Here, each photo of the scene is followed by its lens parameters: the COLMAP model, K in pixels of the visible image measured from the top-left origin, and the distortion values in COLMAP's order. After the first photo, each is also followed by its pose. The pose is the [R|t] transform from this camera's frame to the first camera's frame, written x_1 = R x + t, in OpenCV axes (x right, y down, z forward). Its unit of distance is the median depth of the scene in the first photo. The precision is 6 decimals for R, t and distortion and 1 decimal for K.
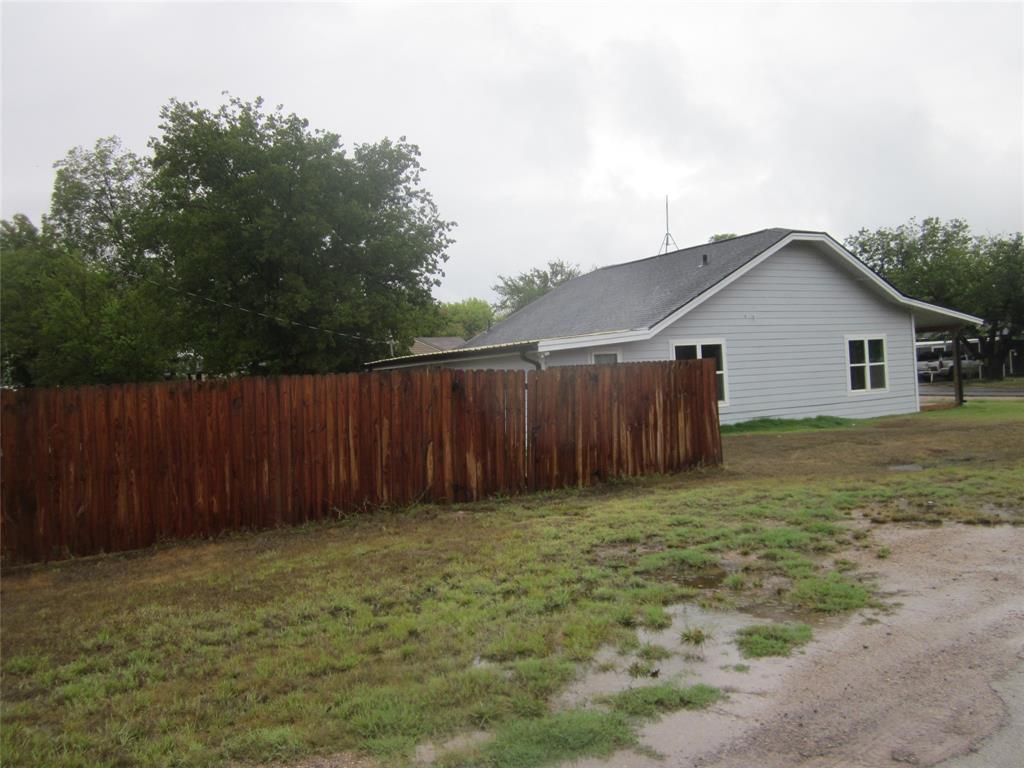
lens RADIAL K [[850.6, 0, 516.7], [0, 850.6, 380.9], [0, 0, 1]] dist [-0.046244, 0.004482]
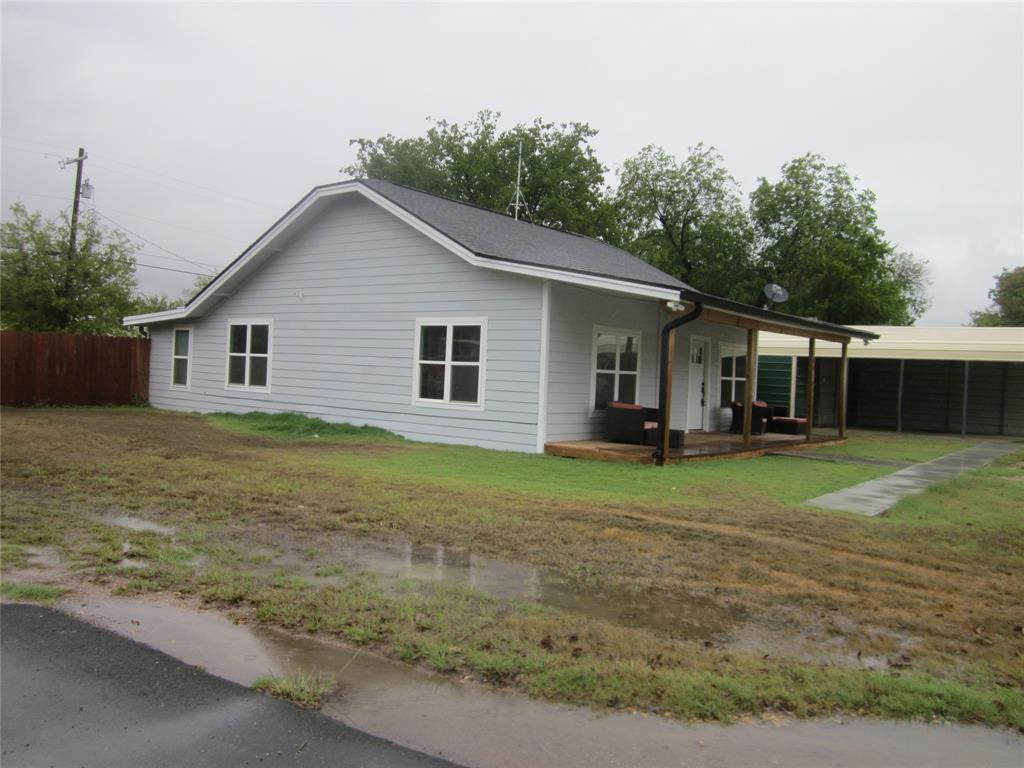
lens RADIAL K [[850.6, 0, 516.7], [0, 850.6, 380.9], [0, 0, 1]] dist [-0.046244, 0.004482]
pose [[0.379206, 0.083868, -0.921504, 1.067857], [-0.061614, 0.995962, 0.065291, -0.053335], [0.923259, 0.032019, 0.382842, 0.809188]]
